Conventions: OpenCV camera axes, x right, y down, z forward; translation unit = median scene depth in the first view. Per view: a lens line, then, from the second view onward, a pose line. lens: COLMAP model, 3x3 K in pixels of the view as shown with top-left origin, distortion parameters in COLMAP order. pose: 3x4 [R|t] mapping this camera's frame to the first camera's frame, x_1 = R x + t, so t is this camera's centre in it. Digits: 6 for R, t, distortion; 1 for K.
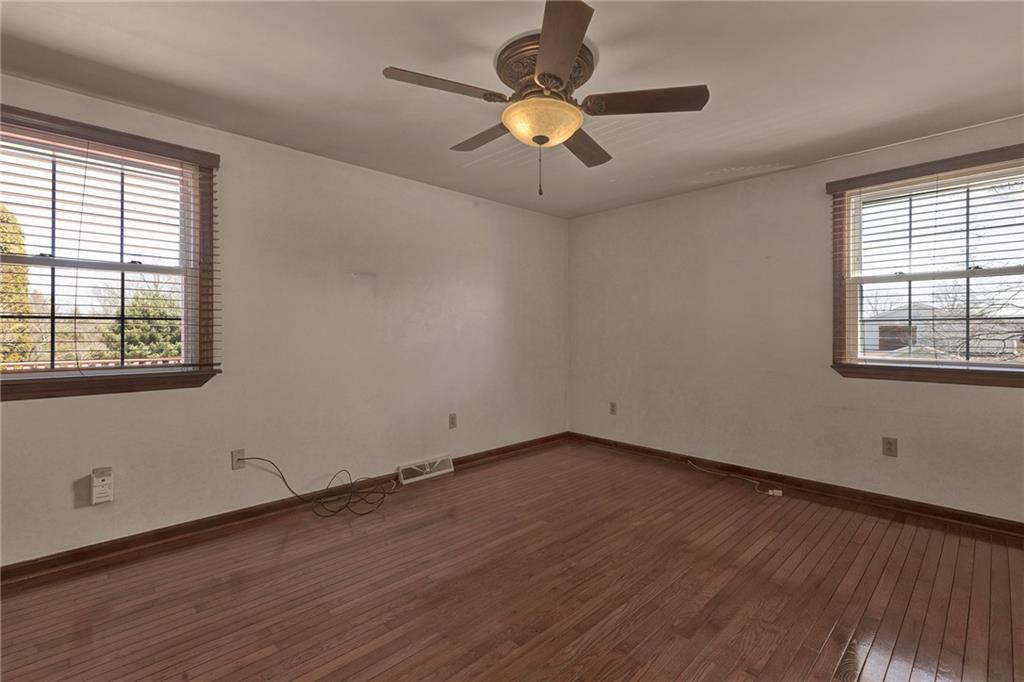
lens RADIAL K [[471.4, 0, 507.1], [0, 471.4, 329.8], [0, 0, 1]] dist [0.001170, 0.000364]
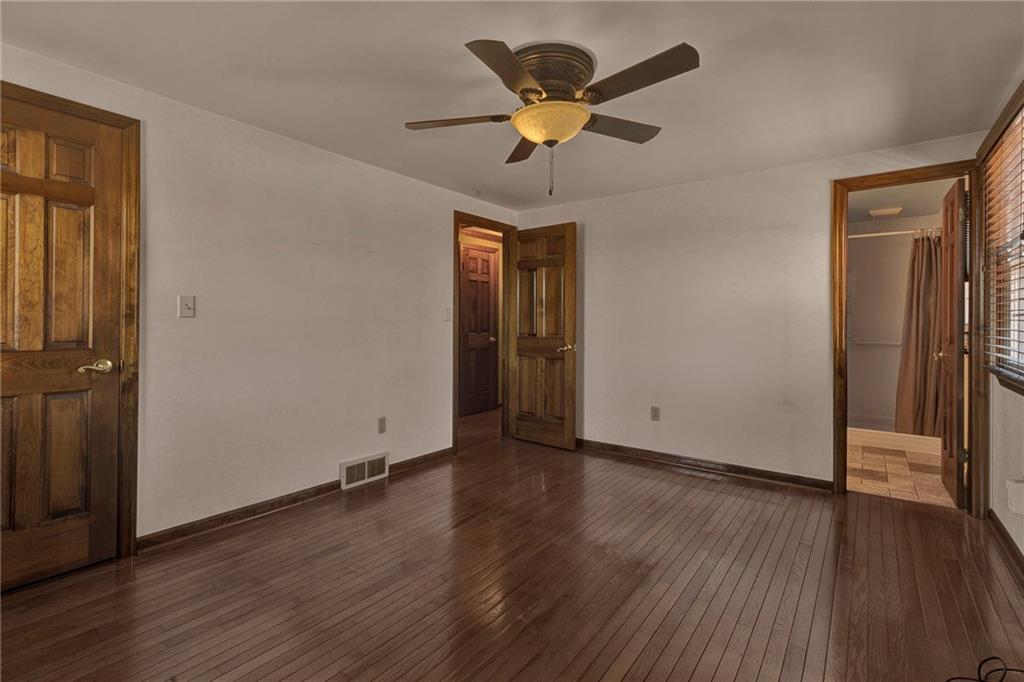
lens RADIAL K [[471.4, 0, 507.1], [0, 471.4, 329.8], [0, 0, 1]] dist [0.001170, 0.000364]
pose [[-0.988476, -0.002347, -0.151361, 0.319468], [-0.003791, 0.999950, 0.009256, 0.000489], [0.151332, 0.009723, -0.988435, 1.992610]]
